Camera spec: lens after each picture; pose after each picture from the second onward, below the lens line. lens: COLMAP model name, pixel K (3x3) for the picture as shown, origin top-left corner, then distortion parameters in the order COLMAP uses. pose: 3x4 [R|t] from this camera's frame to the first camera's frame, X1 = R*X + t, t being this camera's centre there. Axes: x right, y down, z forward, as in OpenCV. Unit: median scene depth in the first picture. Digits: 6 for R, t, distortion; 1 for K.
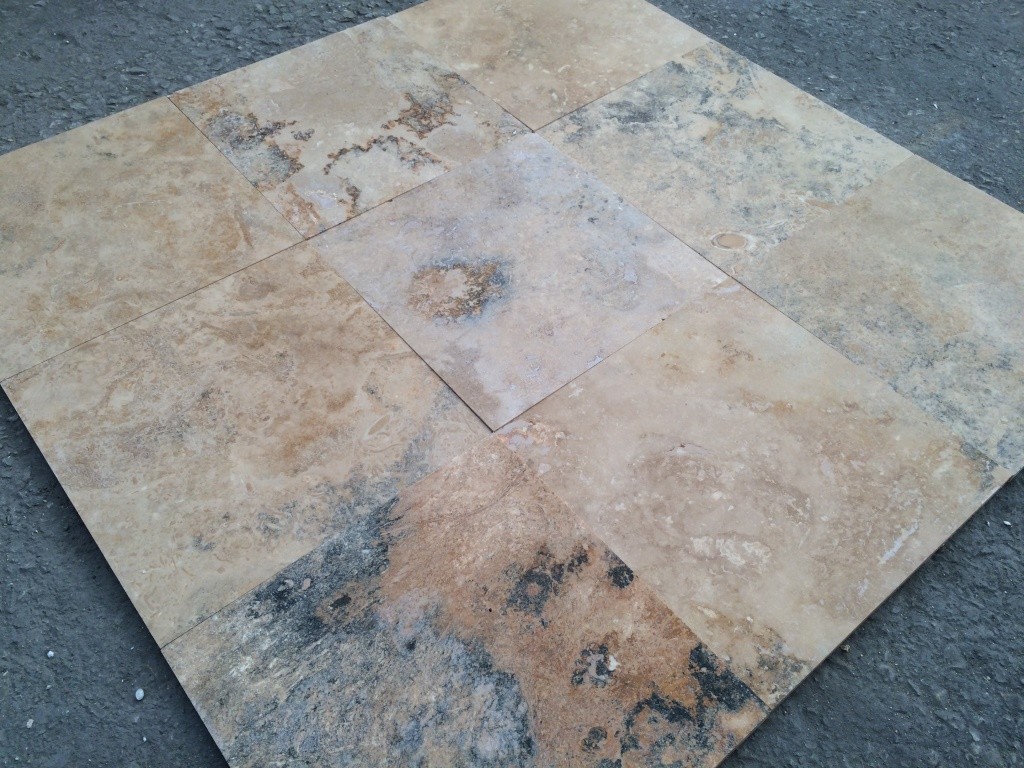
lens RADIAL K [[869.8, 0, 512.0], [0, 869.8, 384.0], [0, 0, 1]] dist [0.076692, -0.105092]
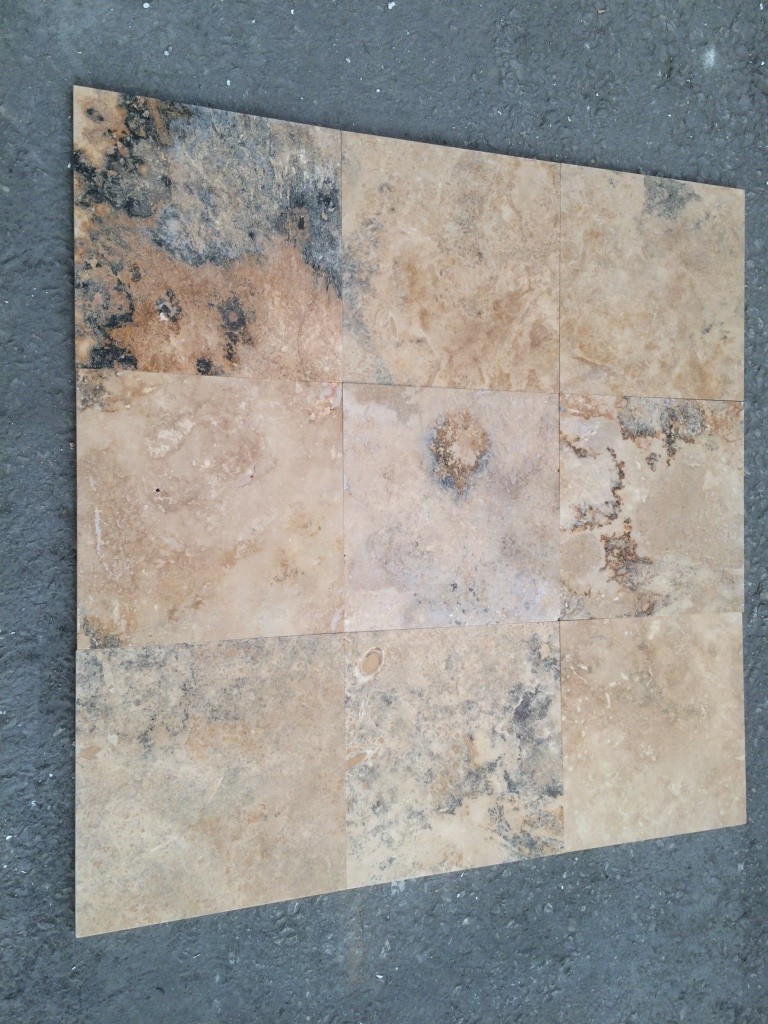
lens RADIAL K [[869.8, 0, 384.0], [0, 869.8, 512.0], [0, 0, 1]] dist [0.076692, -0.105092]
pose [[-0.580203, 0.774240, -0.252819, 0.424863], [-0.799426, -0.481966, 0.358646, -0.560988], [0.155828, 0.410197, 0.898585, -0.161114]]
